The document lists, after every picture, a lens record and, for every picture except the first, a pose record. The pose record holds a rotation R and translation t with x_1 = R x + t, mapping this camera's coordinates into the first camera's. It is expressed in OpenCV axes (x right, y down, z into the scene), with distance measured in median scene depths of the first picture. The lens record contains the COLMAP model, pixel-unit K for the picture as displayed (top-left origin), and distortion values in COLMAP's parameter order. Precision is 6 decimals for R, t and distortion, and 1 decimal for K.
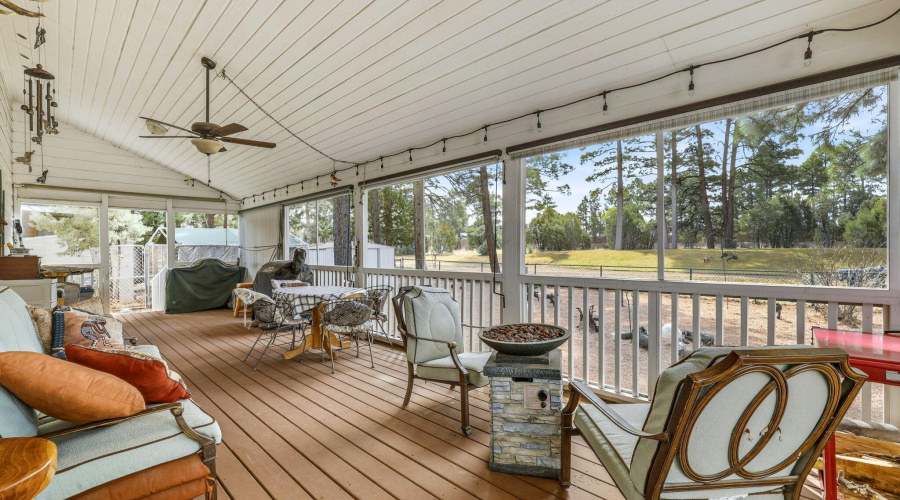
lens RADIAL K [[407.4, 0, 466.3], [0, 407.4, 249.3], [0, 0, 1]] dist [-0.000016, -0.000036]
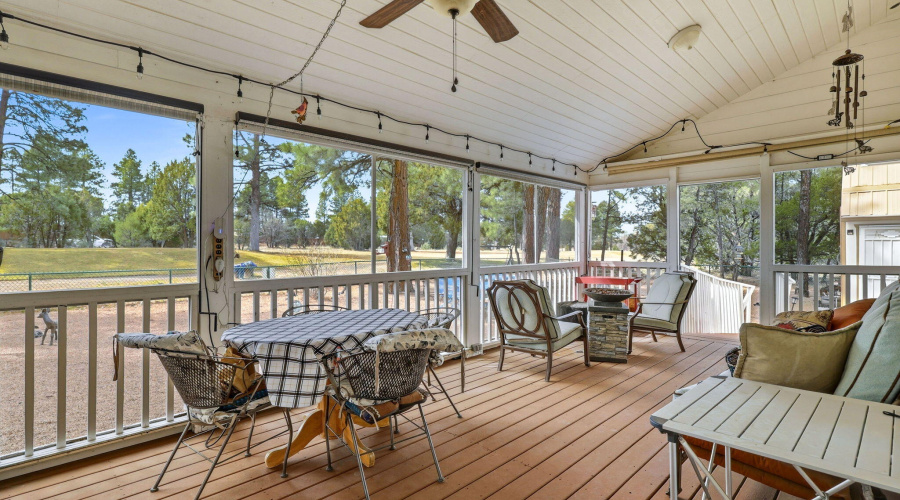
lens RADIAL K [[407.4, 0, 466.3], [0, 407.4, 249.3], [0, 0, 1]] dist [-0.000016, -0.000036]
pose [[0.006954, 0.002966, 0.999971, -1.109834], [-0.002728, 0.999992, -0.002947, 0.010234], [-0.999972, -0.002707, 0.006962, 1.042143]]
